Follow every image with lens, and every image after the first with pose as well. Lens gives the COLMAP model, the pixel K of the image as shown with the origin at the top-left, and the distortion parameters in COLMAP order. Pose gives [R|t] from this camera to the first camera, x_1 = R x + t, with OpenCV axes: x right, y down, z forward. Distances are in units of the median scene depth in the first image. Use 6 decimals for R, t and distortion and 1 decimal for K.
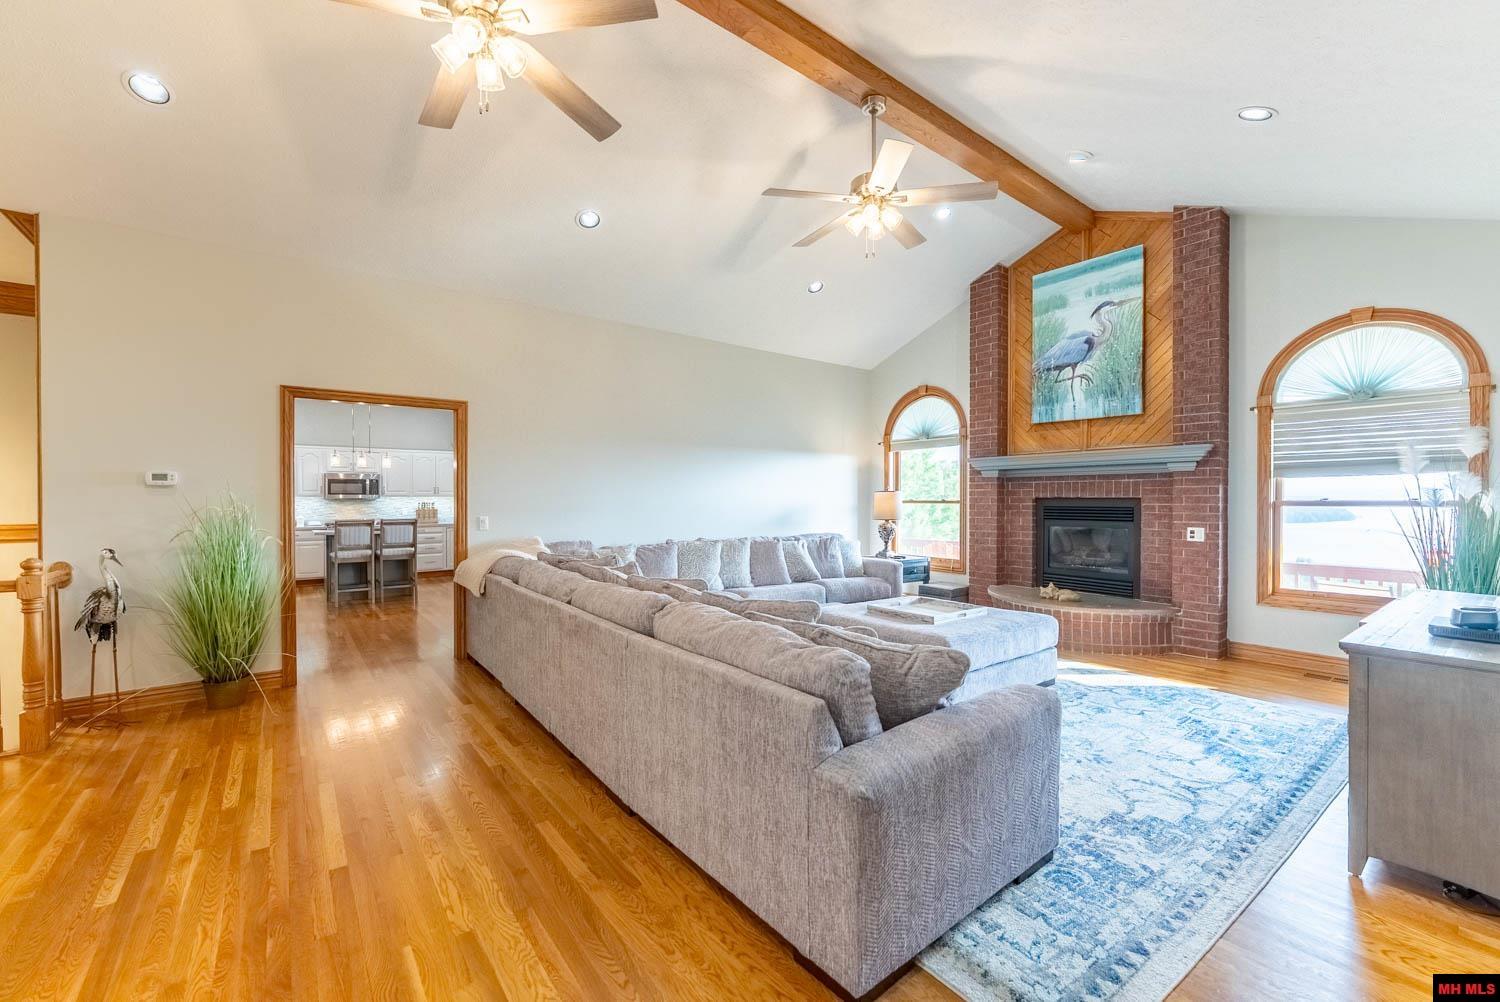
lens RADIAL K [[601.0, 0, 745.0], [0, 601.0, 503.7], [0, 0, 1]] dist [-0.000070, -0.000479]
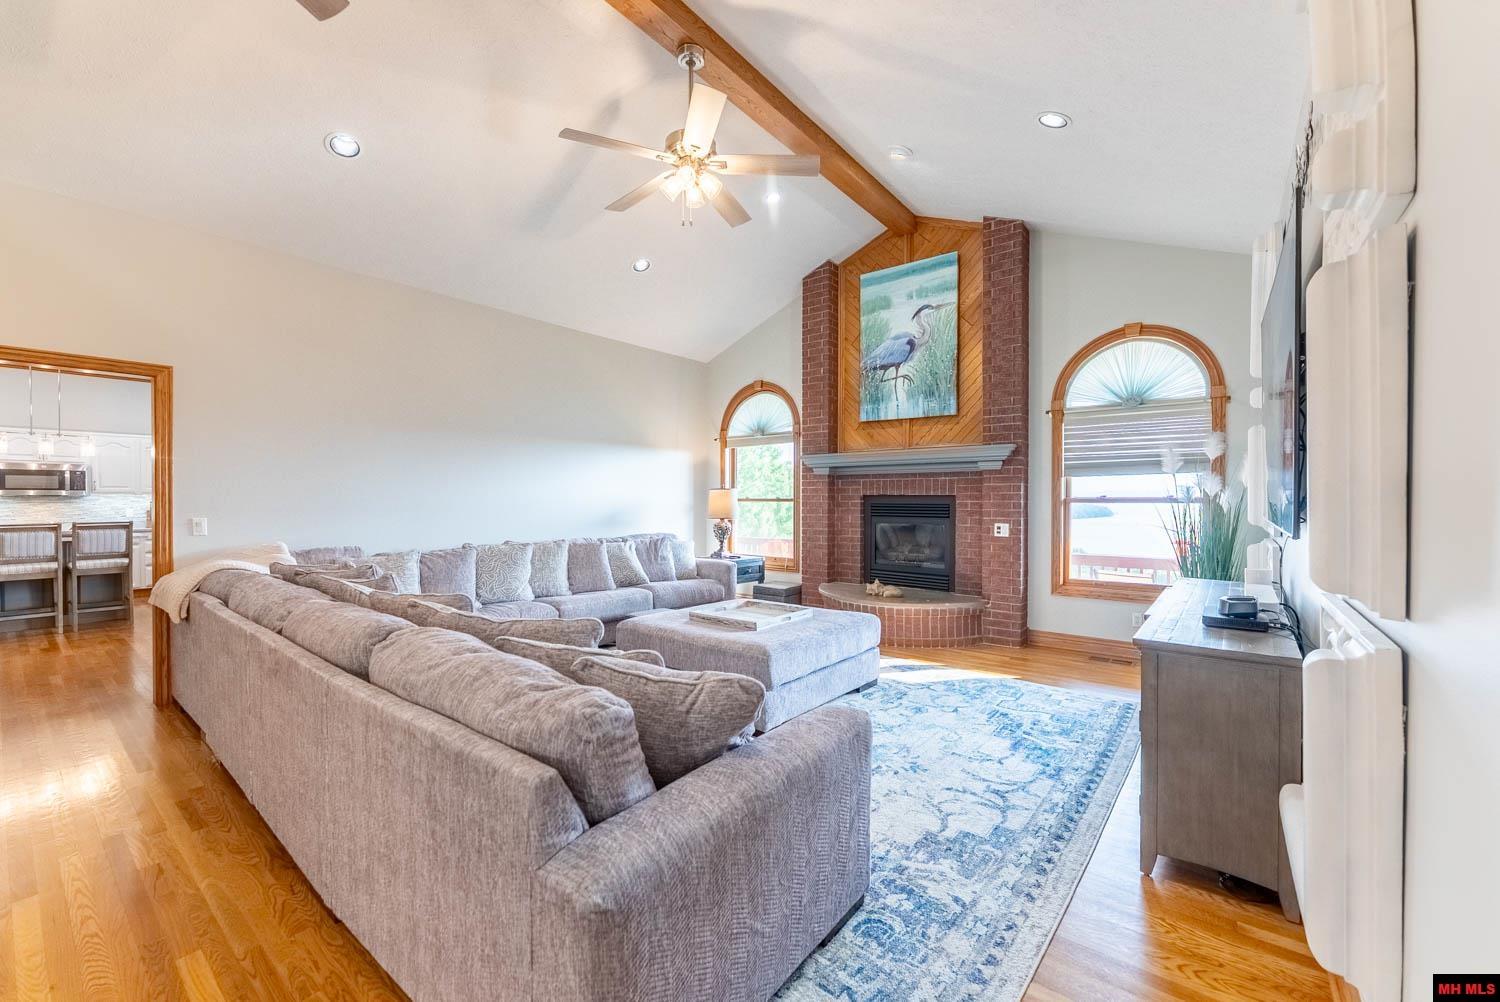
lens RADIAL K [[601.0, 0, 744.3], [0, 601.0, 503.3], [0, 0, 1]] dist [-0.000070, -0.000479]
pose [[0.970884, -0.000951, 0.239548, 0.055057], [0.000988, 1.000000, -0.000034, 0.003691], [-0.239548, 0.000270, 0.970885, 0.078683]]
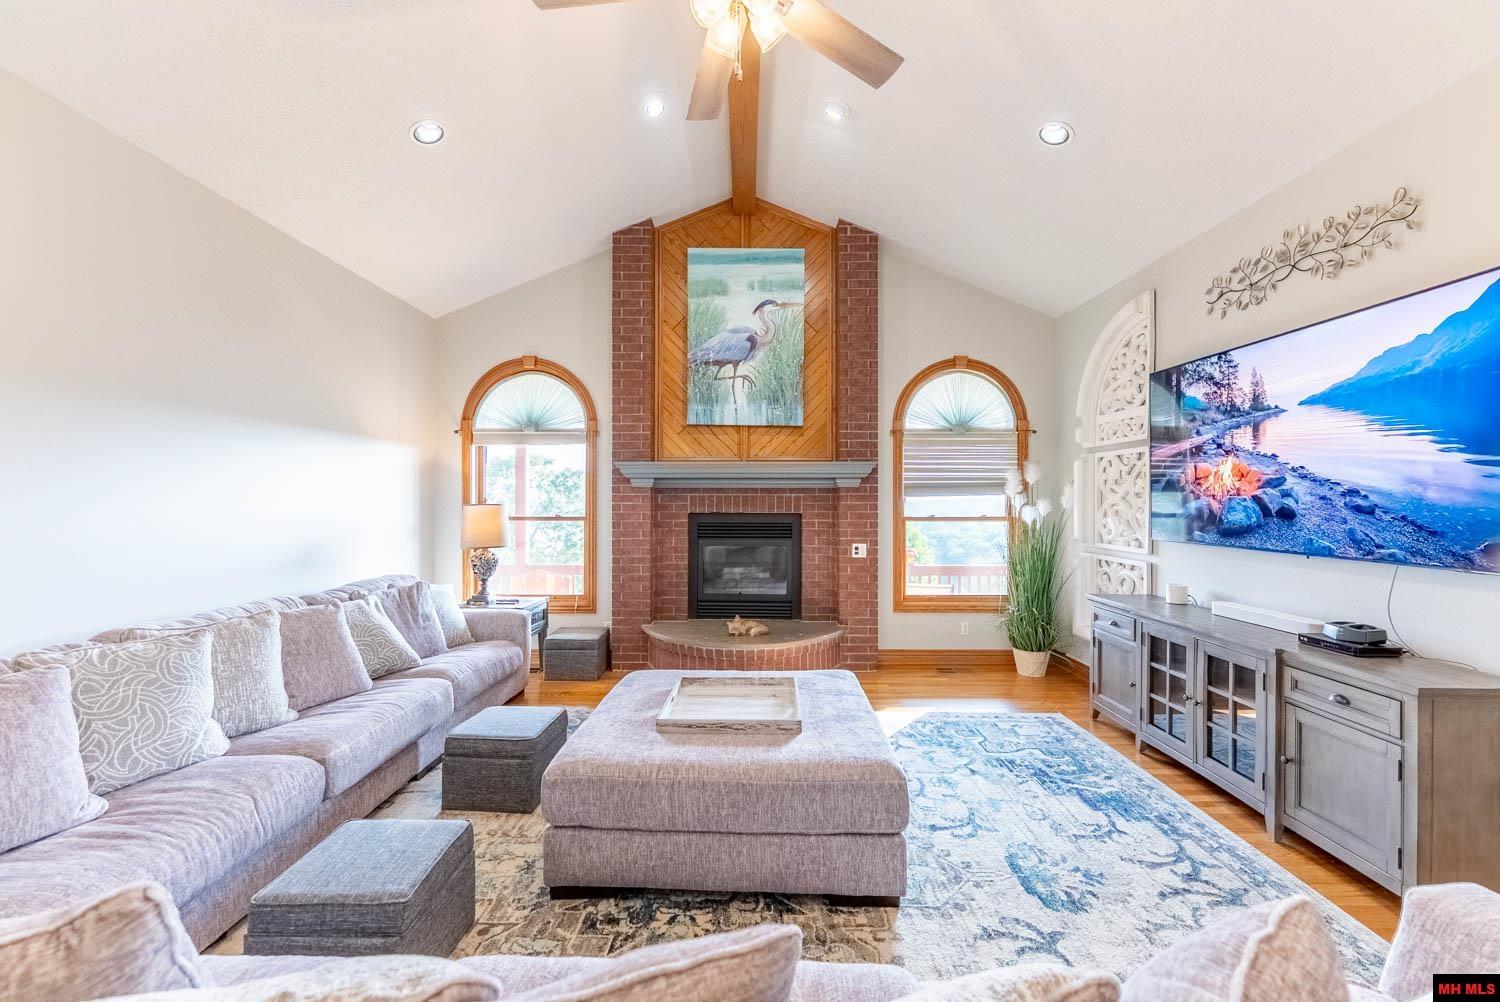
lens RADIAL K [[601.0, 0, 745.4], [0, 601.0, 502.6], [0, 0, 1]] dist [-0.000070, -0.000479]
pose [[0.613390, 0.001086, 0.789780, -0.151901], [0.004720, 0.999976, -0.005041, -0.023222], [-0.789766, 0.006820, 0.613370, 0.489239]]
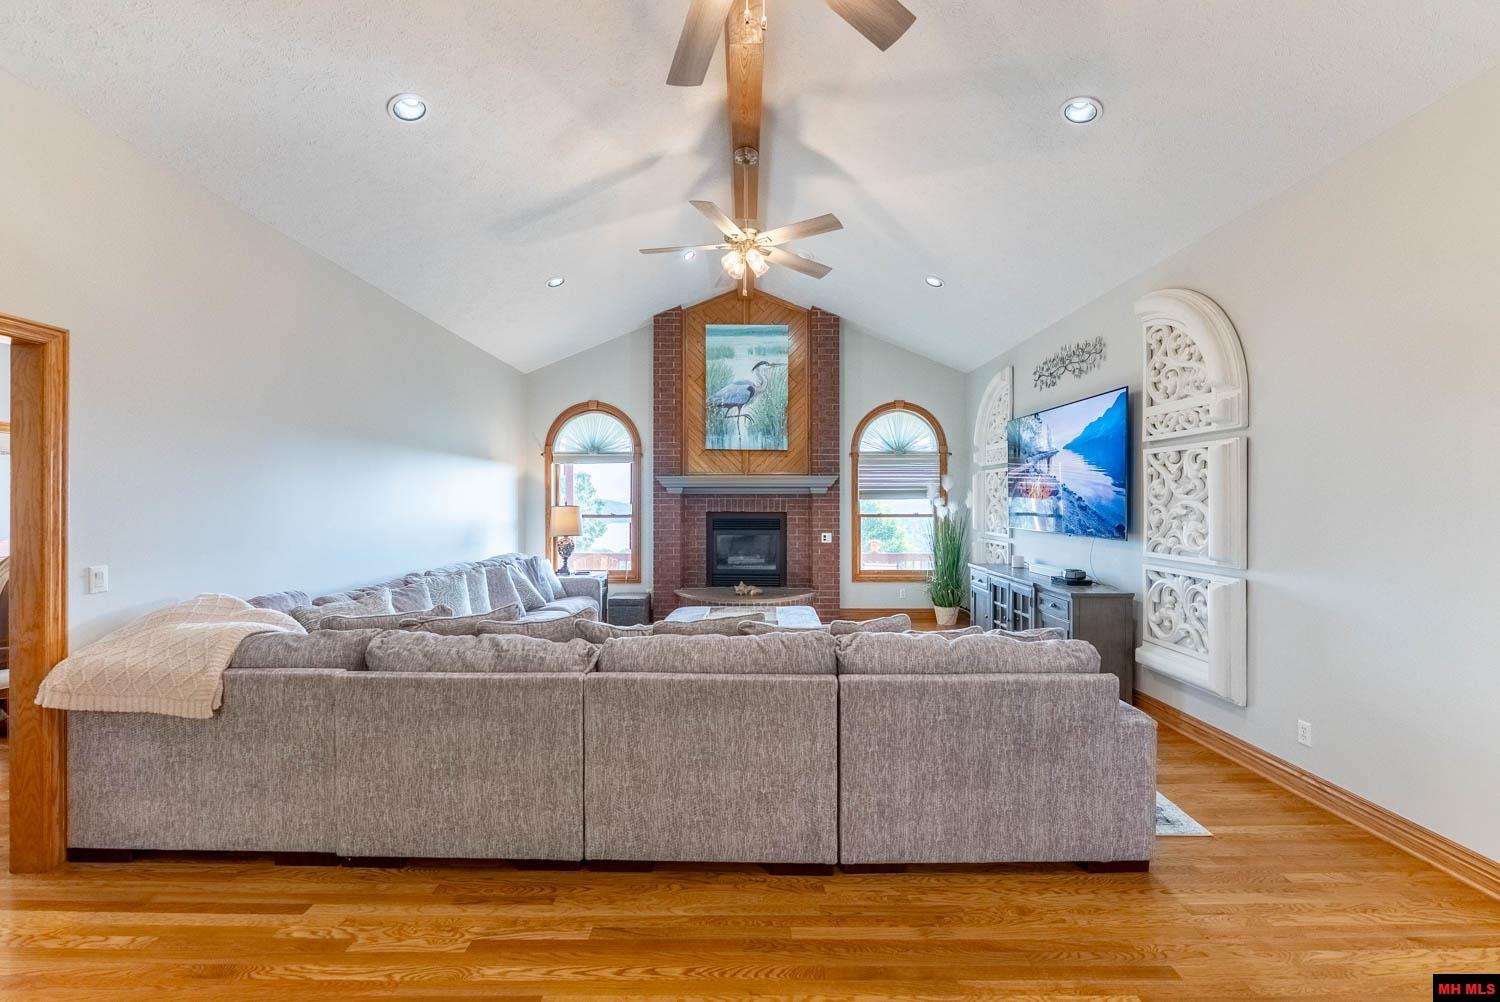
lens RADIAL K [[601.0, 0, 744.4], [0, 601.0, 503.1], [0, 0, 1]] dist [-0.000070, -0.000479]
pose [[0.612106, 0.001012, 0.790775, -0.471421], [0.005952, 0.999965, -0.005887, -0.023104], [-0.790753, 0.008310, 0.612079, 0.250434]]
